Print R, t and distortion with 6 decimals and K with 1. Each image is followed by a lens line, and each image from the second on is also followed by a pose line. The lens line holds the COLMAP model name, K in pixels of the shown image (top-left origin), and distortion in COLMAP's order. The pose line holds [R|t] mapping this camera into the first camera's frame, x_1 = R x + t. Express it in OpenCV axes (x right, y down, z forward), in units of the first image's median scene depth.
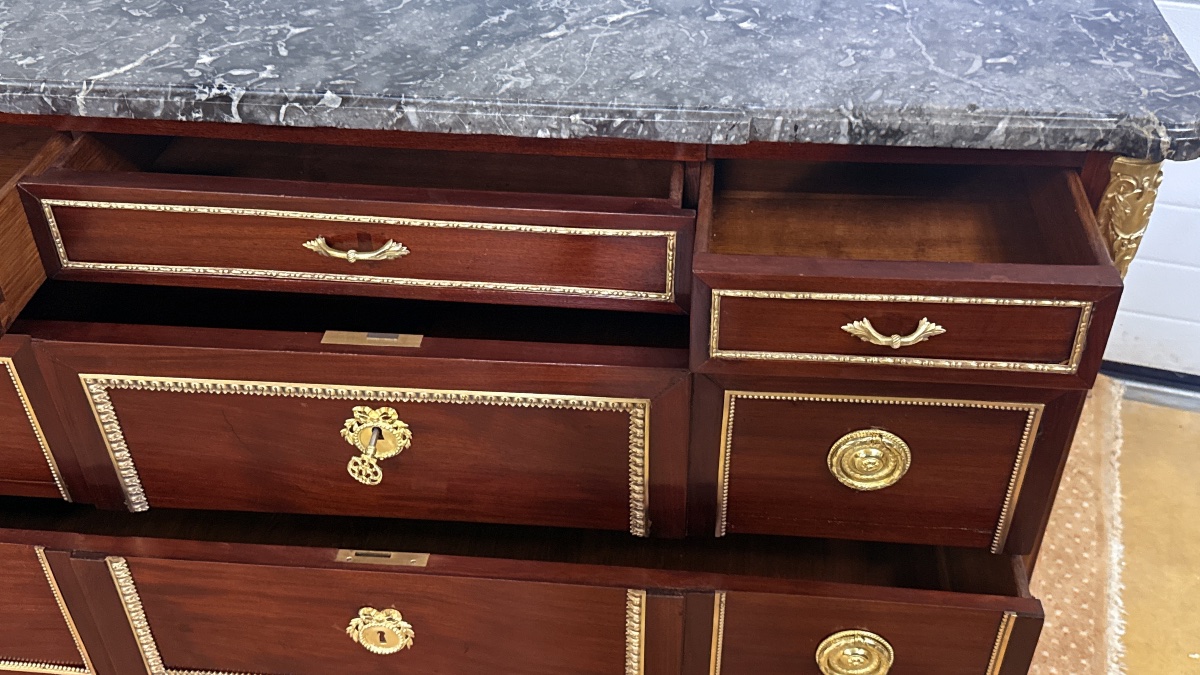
lens RADIAL K [[1194.8, 0, 606.8], [0, 1194.8, 331.3], [0, 0, 1]] dist [0.209123, -0.529295]
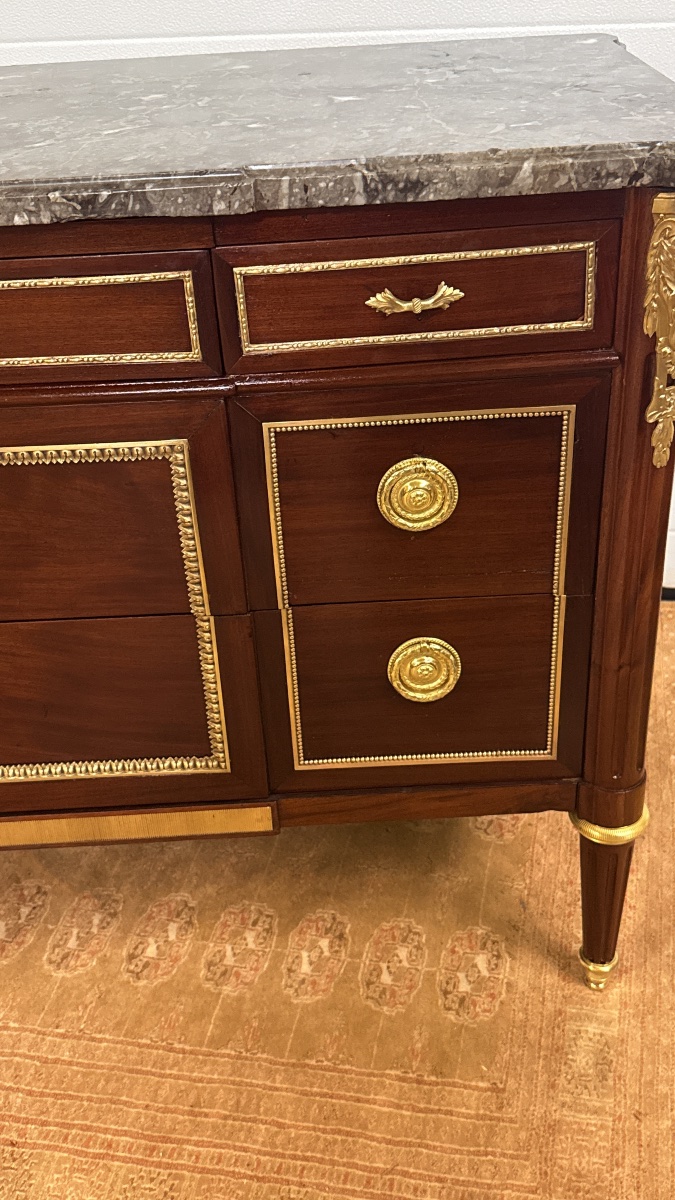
lens RADIAL K [[1192.9, 0, 337.5], [0, 1192.9, 600.0], [0, 0, 1]] dist [0.191326, -0.470328]
pose [[0.993244, -0.091157, 0.071807, 0.085735], [0.098900, 0.988670, -0.112915, 0.227471], [-0.060701, 0.119254, 0.991007, 0.145110]]
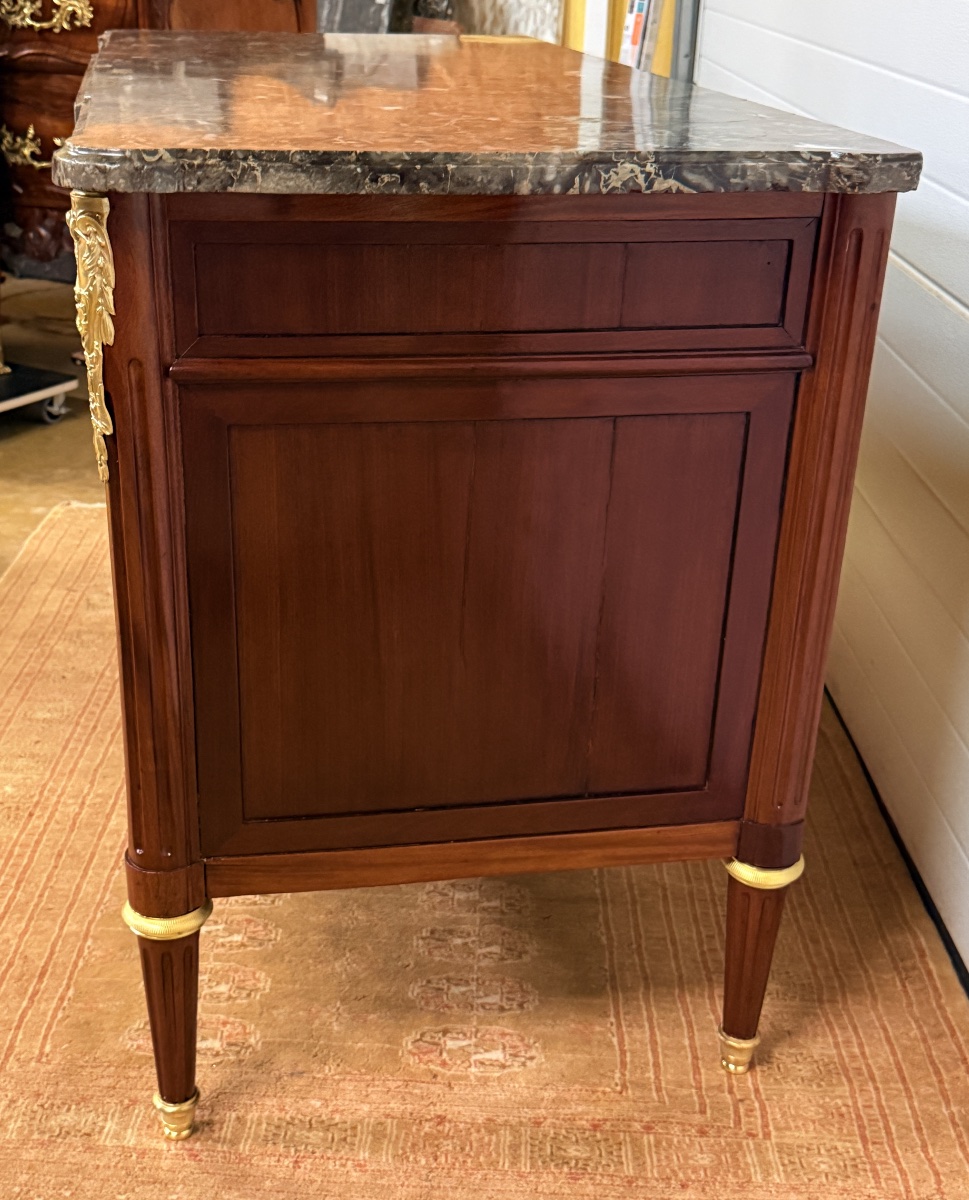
lens RADIAL K [[1566.5, 0, 460.9], [0, 1566.5, 650.8], [0, 0, 1]] dist [0.223672, -0.561792]
pose [[0.278321, 0.411274, -0.867981, 1.633348], [-0.617400, 0.768862, 0.166337, -0.242918], [0.735768, 0.489597, 0.467912, 0.790501]]
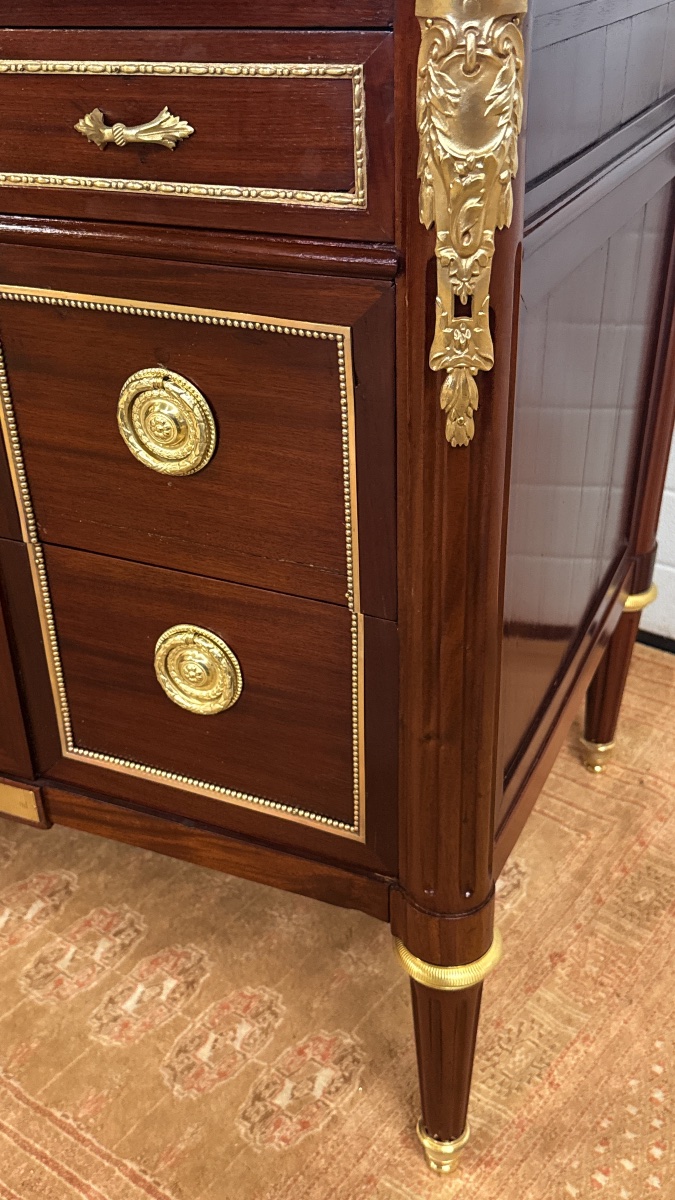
lens RADIAL K [[1194.8, 0, 341.0], [0, 1194.8, 607.0], [0, 0, 1]] dist [0.209123, -0.529295]
pose [[0.946159, 0.154900, -0.284235, 0.567823], [-0.189608, 0.976877, -0.098792, 0.194370], [0.262360, 0.147366, 0.953651, 0.477407]]
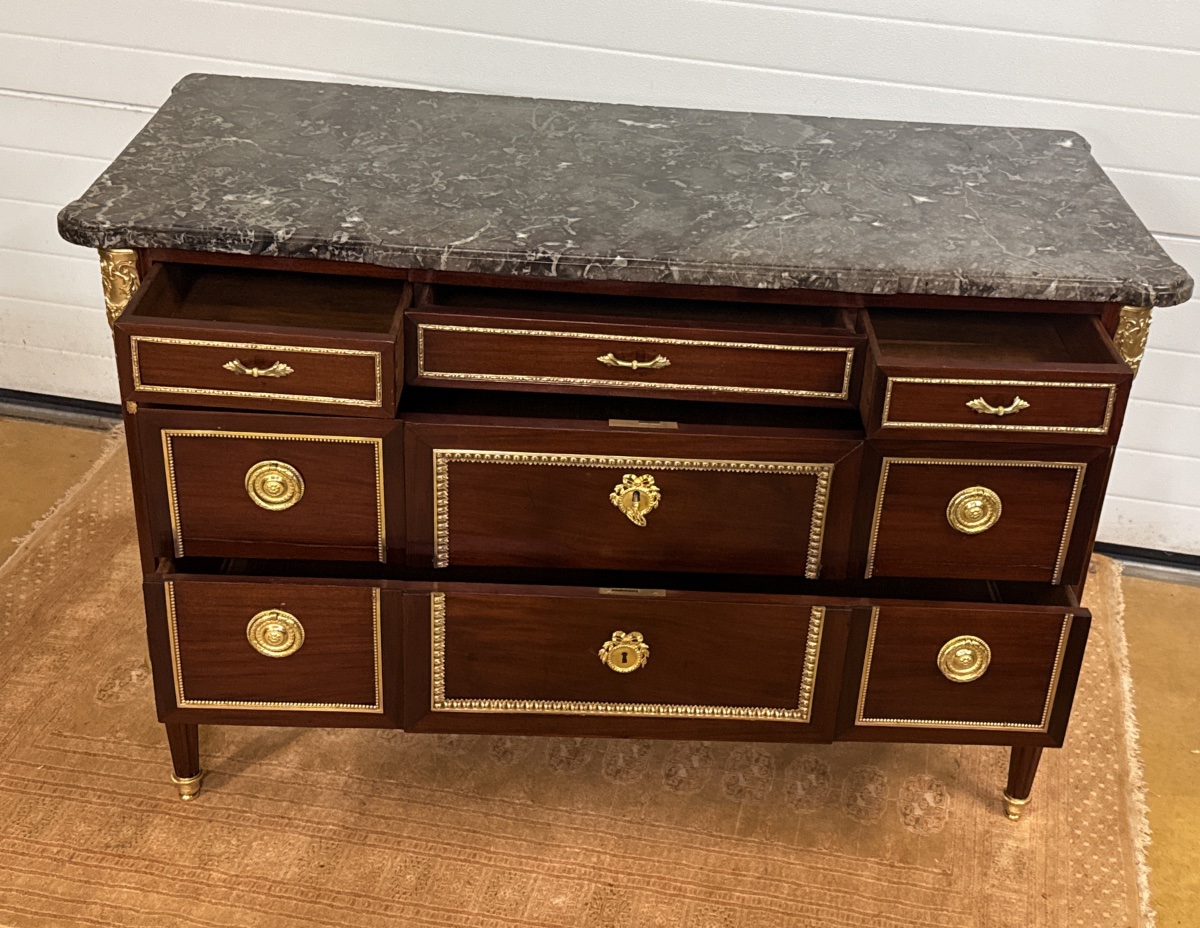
lens RADIAL K [[1586.8, 0, 706.7], [0, 1586.8, 482.8], [0, 0, 1]] dist [0.196122, -0.488318]
pose [[0.986168, 0.002608, 0.165726, -0.444984], [0.020273, 0.990470, -0.136225, 0.345239], [-0.164502, 0.137700, 0.976718, -0.886440]]
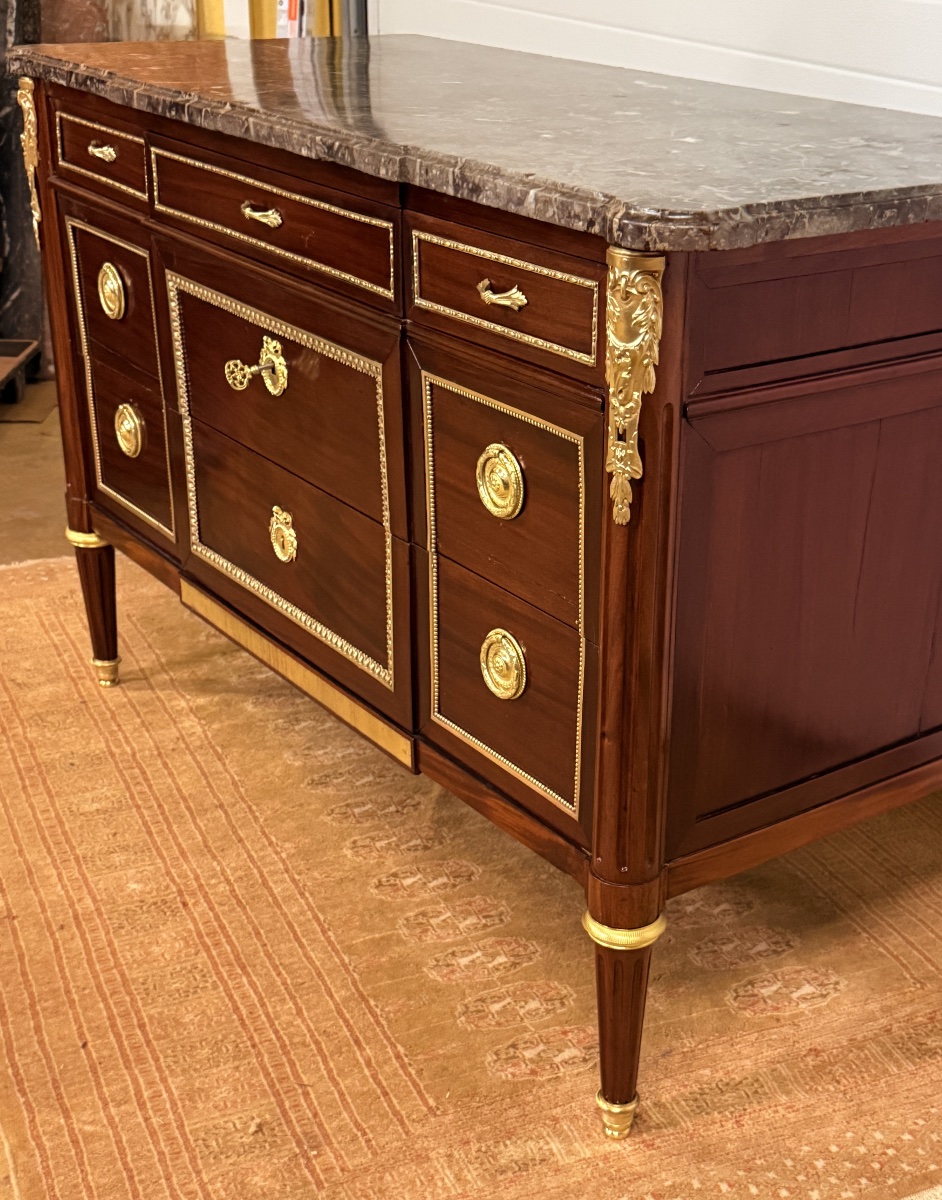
lens RADIAL K [[1648.0, 0, 597.7], [0, 1648.0, 689.3], [0, 0, 1]] dist [0.184441, -0.480400]
pose [[0.682796, 0.343560, -0.644791, 1.337551], [-0.479649, 0.876507, -0.040897, 0.216074], [0.551113, 0.337198, 0.763264, 0.100632]]
